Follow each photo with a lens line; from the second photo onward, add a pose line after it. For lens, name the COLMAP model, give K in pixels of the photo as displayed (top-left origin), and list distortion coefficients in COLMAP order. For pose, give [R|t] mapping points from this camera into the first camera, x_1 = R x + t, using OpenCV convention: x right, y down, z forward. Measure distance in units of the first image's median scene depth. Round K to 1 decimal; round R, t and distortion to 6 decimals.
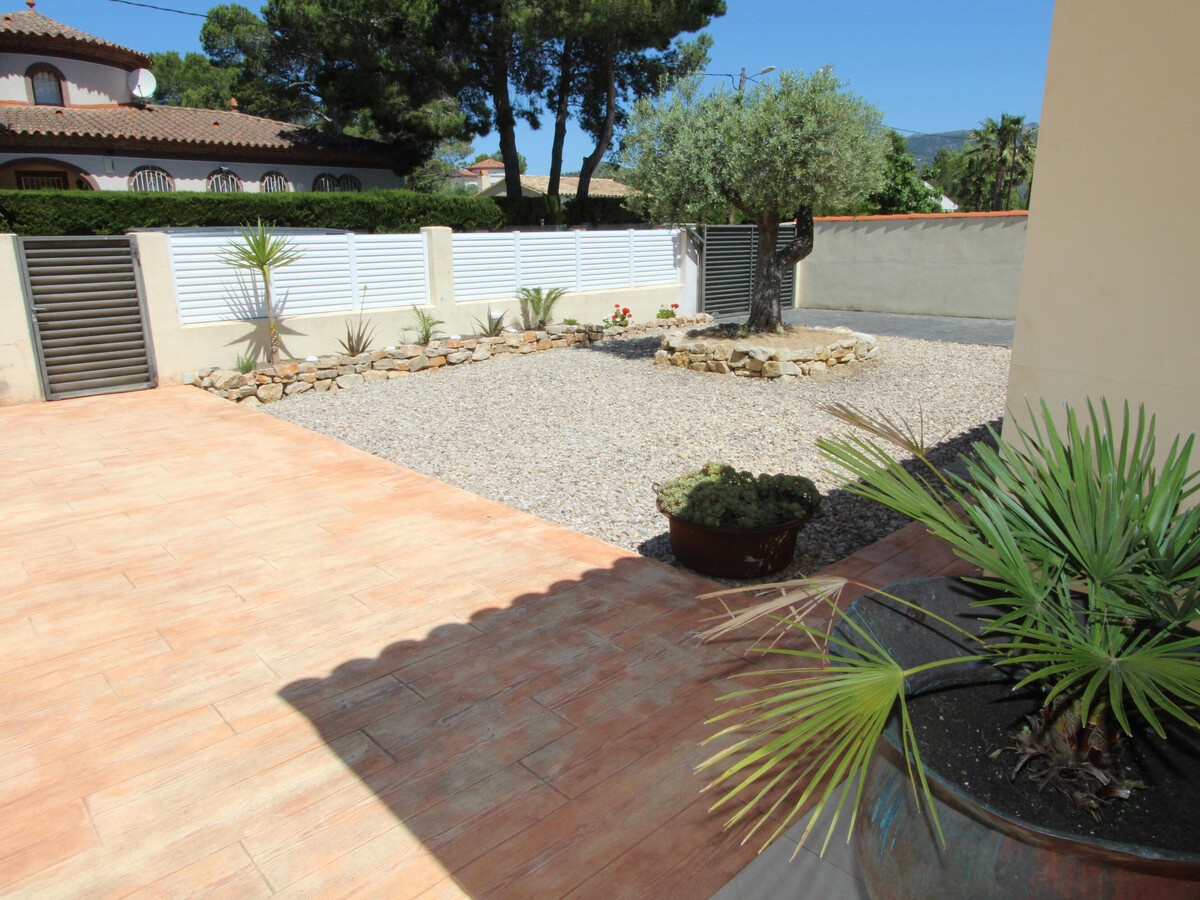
lens RADIAL K [[798.4, 0, 603.1], [0, 798.4, 433.1], [0, 0, 1]] dist [-0.015762, 0.006510]
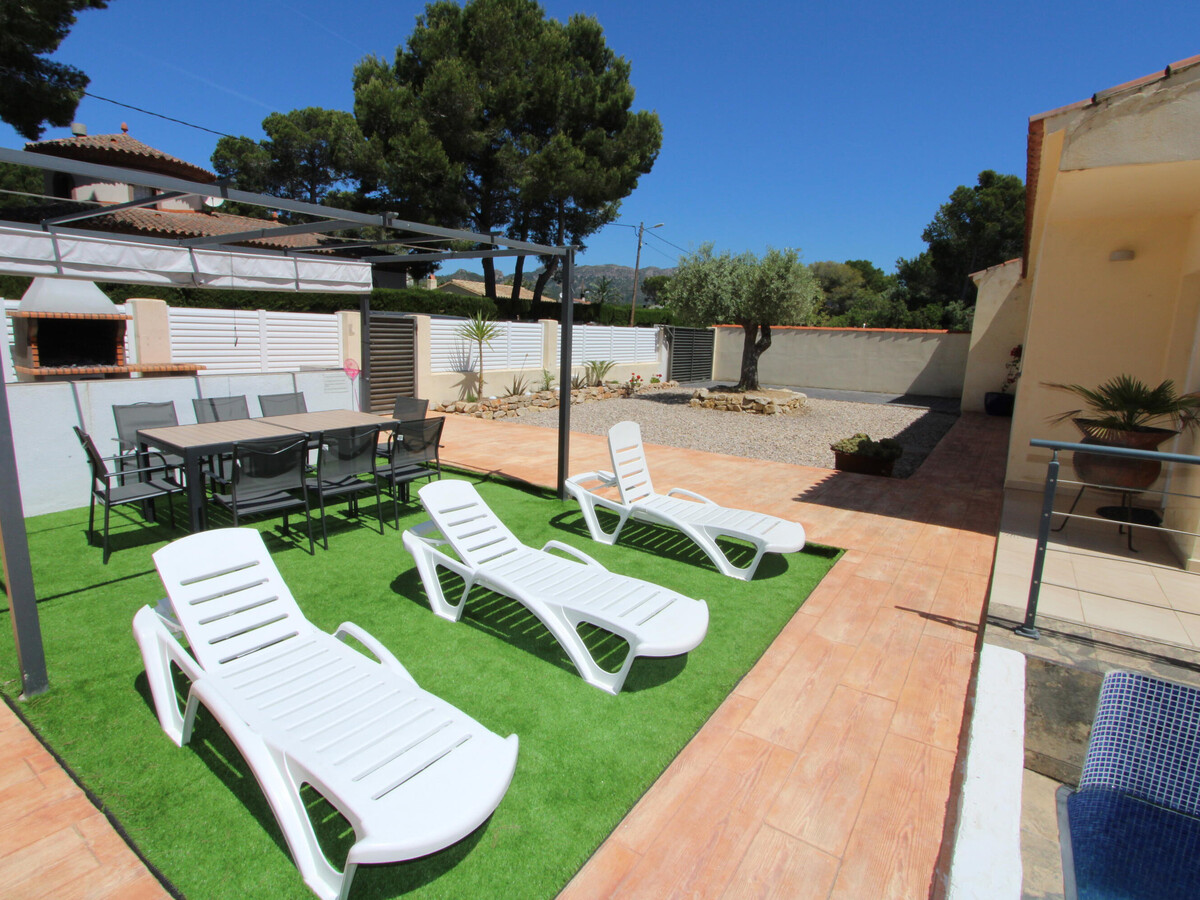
lens RADIAL K [[621.9, 0, 602.3], [0, 621.9, 436.0], [0, 0, 1]] dist [-0.017624, 0.002218]
pose [[0.975096, 0.012790, 0.221413, -0.418894], [0.003514, 0.997320, -0.073085, 0.073907], [-0.221755, 0.072043, 0.972437, -0.251964]]
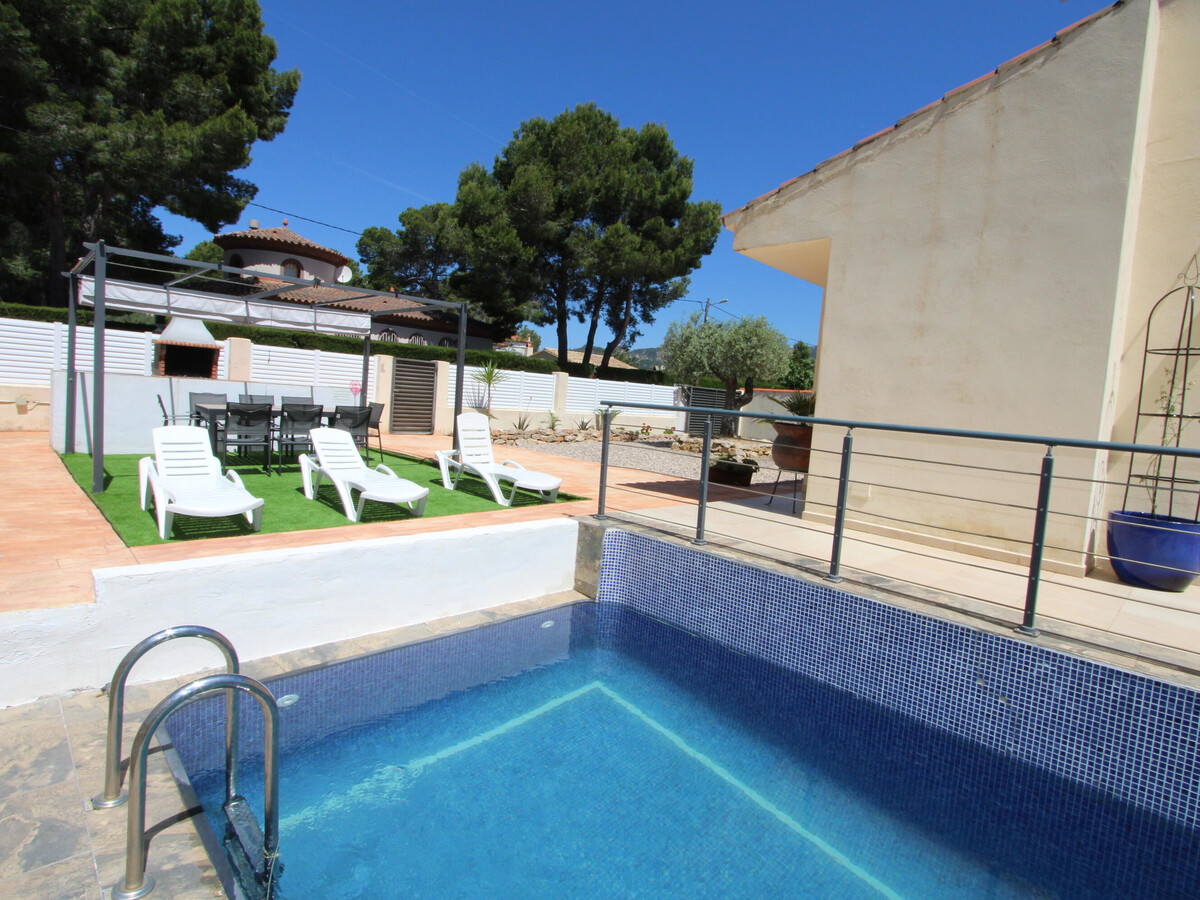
lens RADIAL K [[621.9, 0, 602.3], [0, 621.9, 436.0], [0, 0, 1]] dist [-0.017624, 0.002218]
pose [[0.995825, 0.084951, 0.033420, -0.162082], [-0.077489, 0.980151, -0.182481, 0.178820], [-0.048259, 0.179129, 0.982641, -0.515231]]
